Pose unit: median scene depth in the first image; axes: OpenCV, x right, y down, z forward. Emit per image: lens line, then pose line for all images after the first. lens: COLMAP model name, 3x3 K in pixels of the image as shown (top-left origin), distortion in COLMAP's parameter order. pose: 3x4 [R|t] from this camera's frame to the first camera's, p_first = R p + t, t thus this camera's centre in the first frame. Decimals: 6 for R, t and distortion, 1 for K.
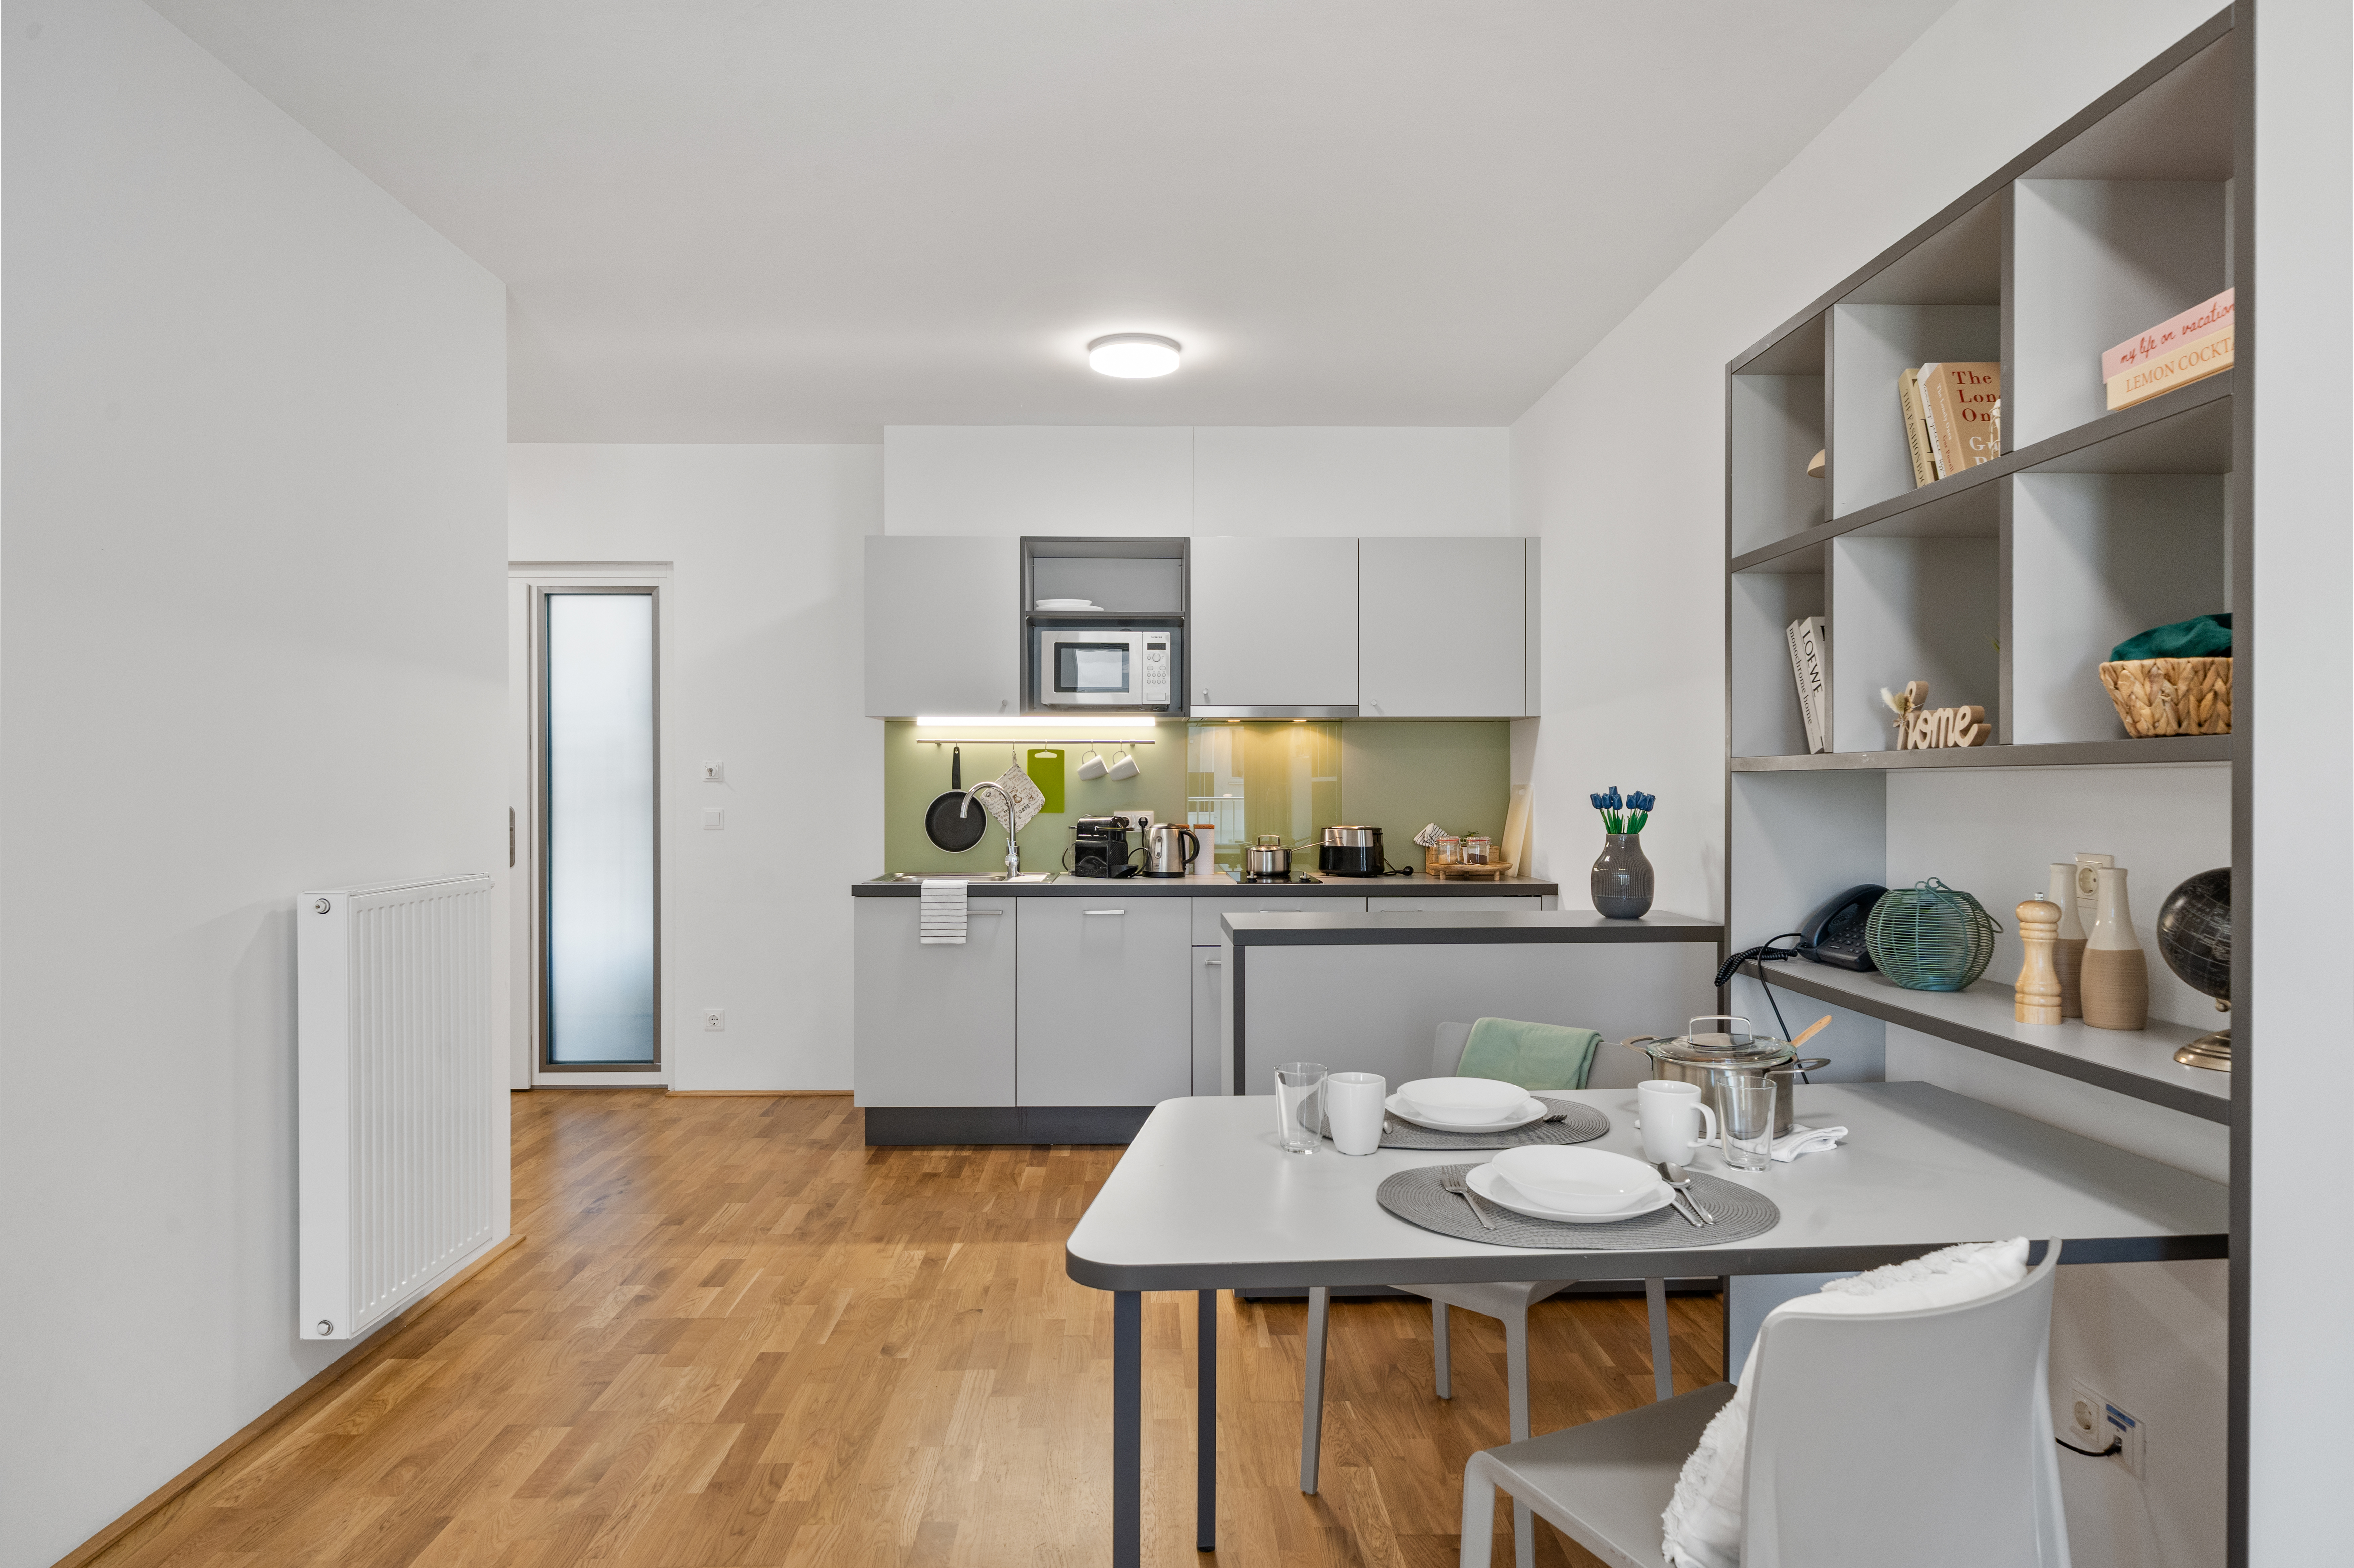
lens RADIAL K [[1366.3, 0, 1180.0], [0, 1366.3, 785.1], [0, 0, 1]] dist [0.004181, 0.003460]
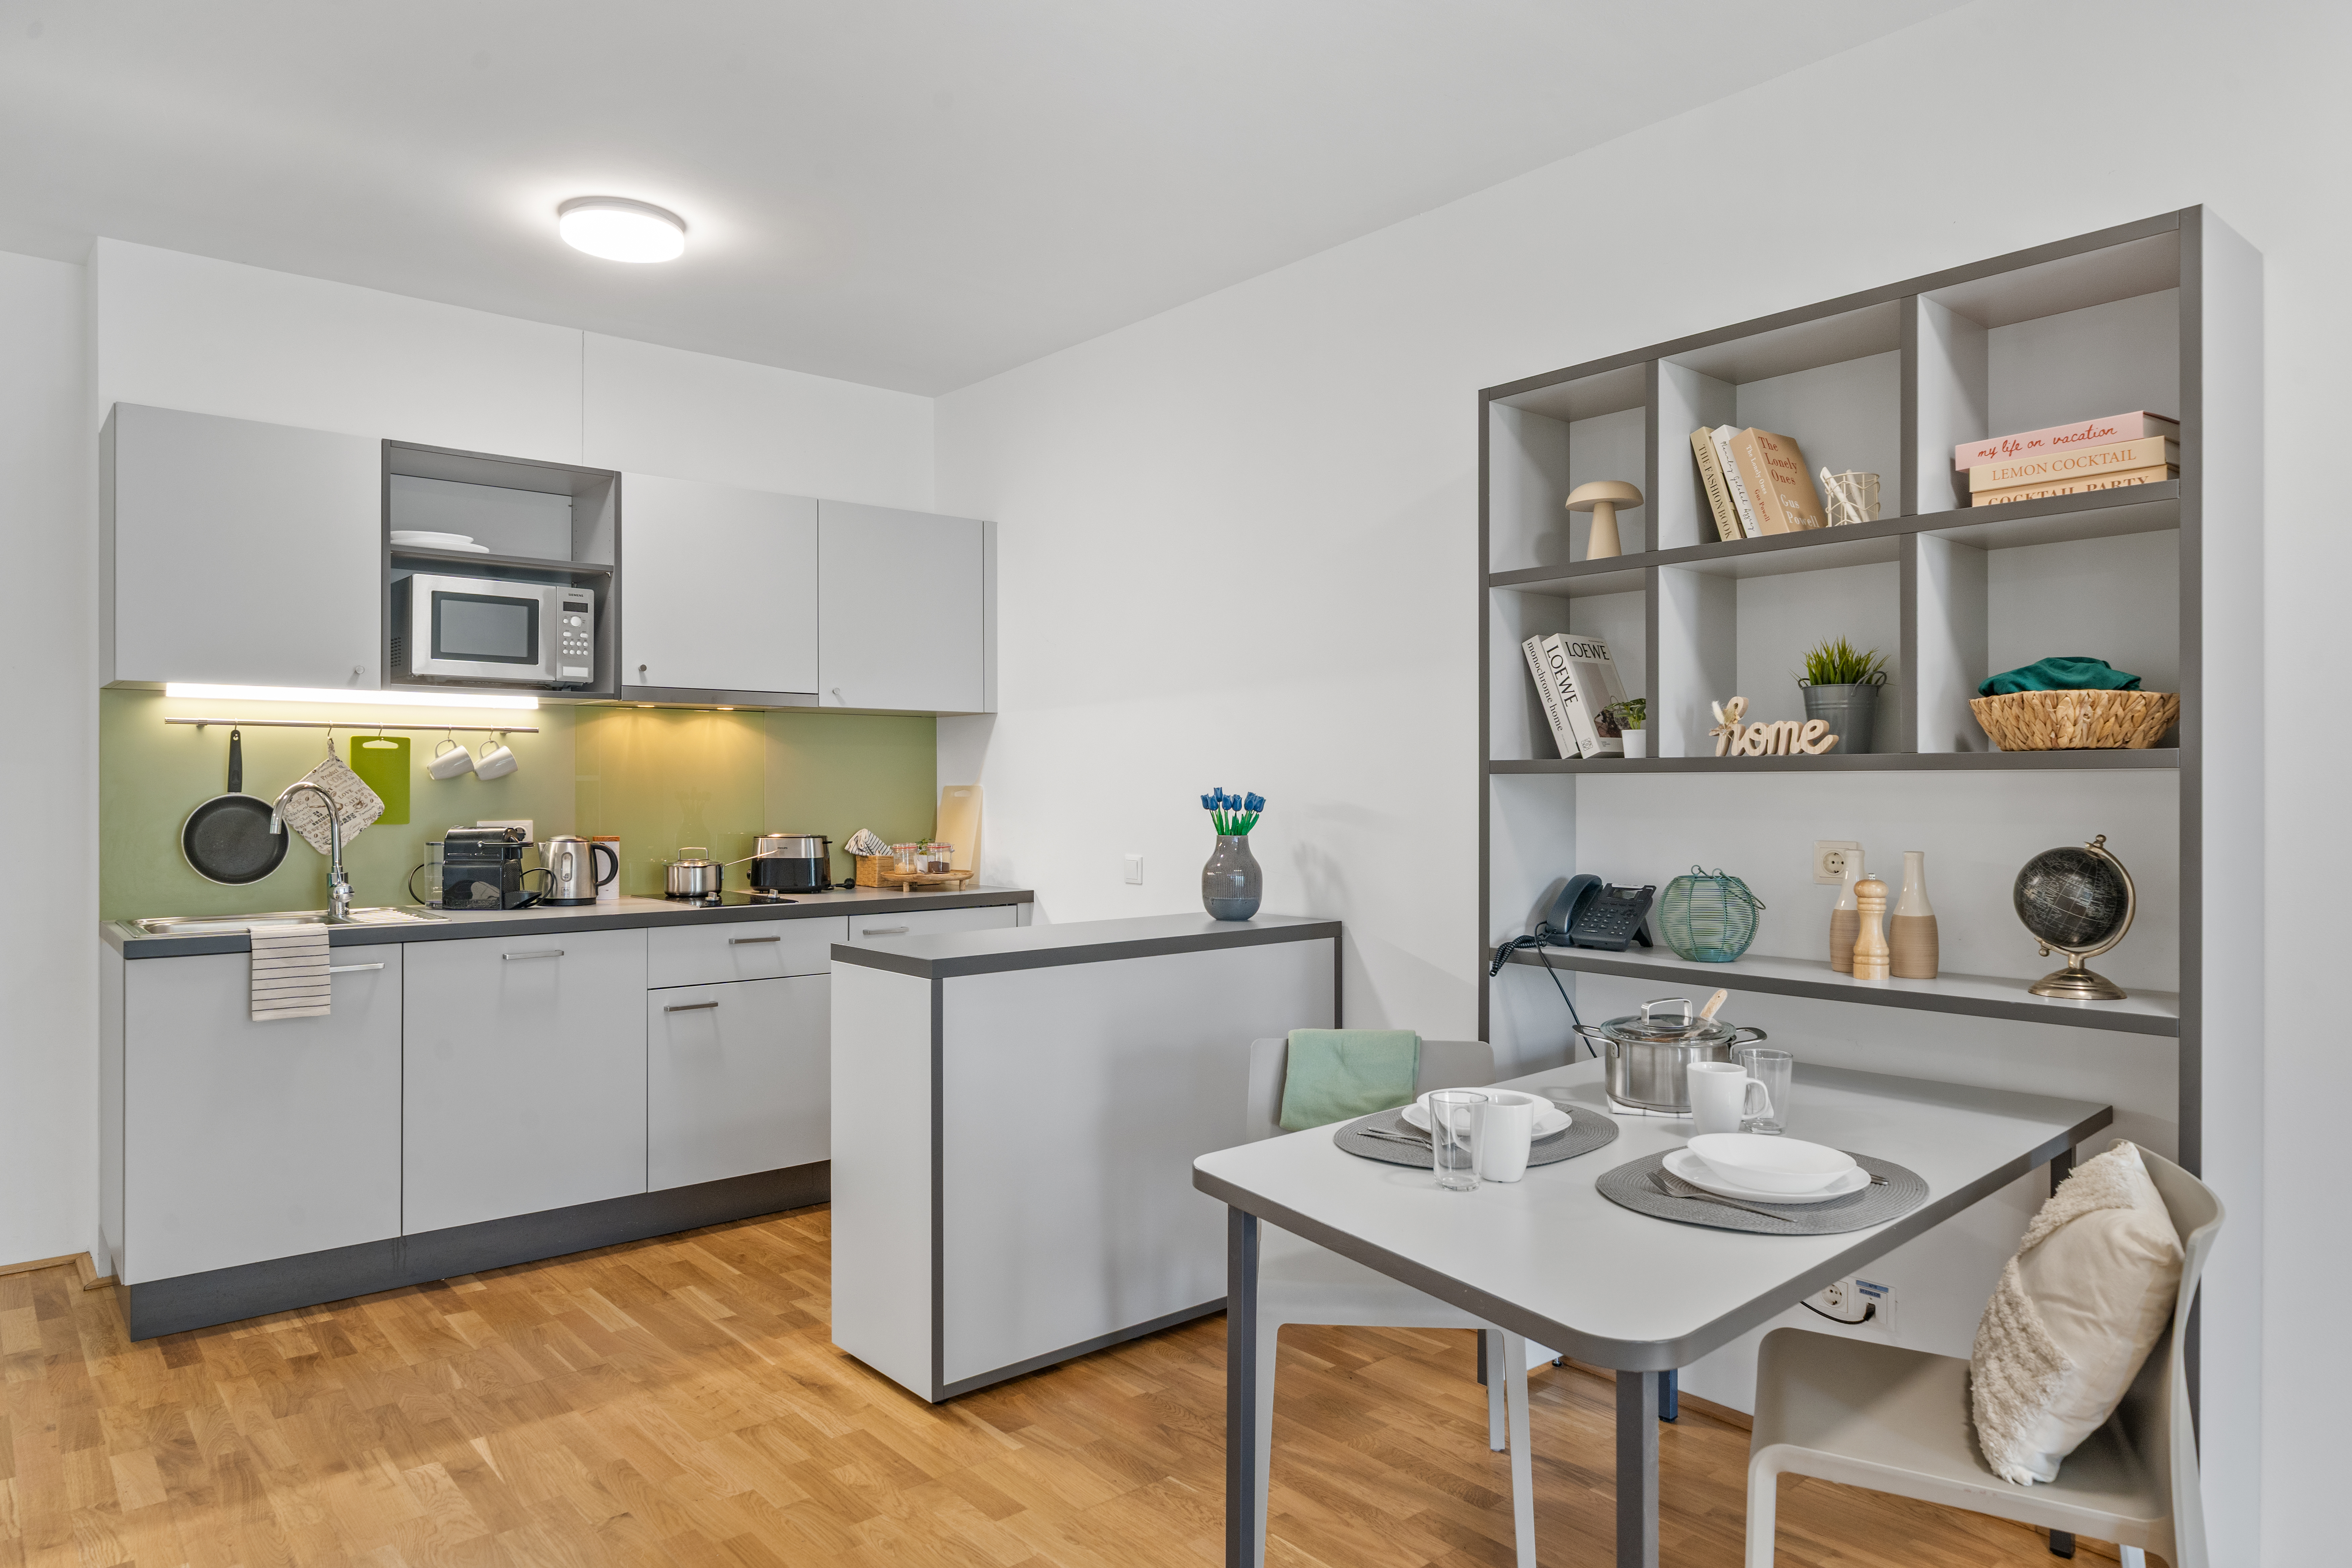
lens RADIAL K [[1448.4, 0, 1174.9], [0, 1448.4, 783.6], [0, 0, 1]] dist [0.003695, 0.001574]
pose [[0.779905, 0.001706, 0.625895, -0.291322], [-0.000282, 0.999997, -0.002375, 0.000454], [-0.625897, 0.001676, 0.779904, 0.161418]]
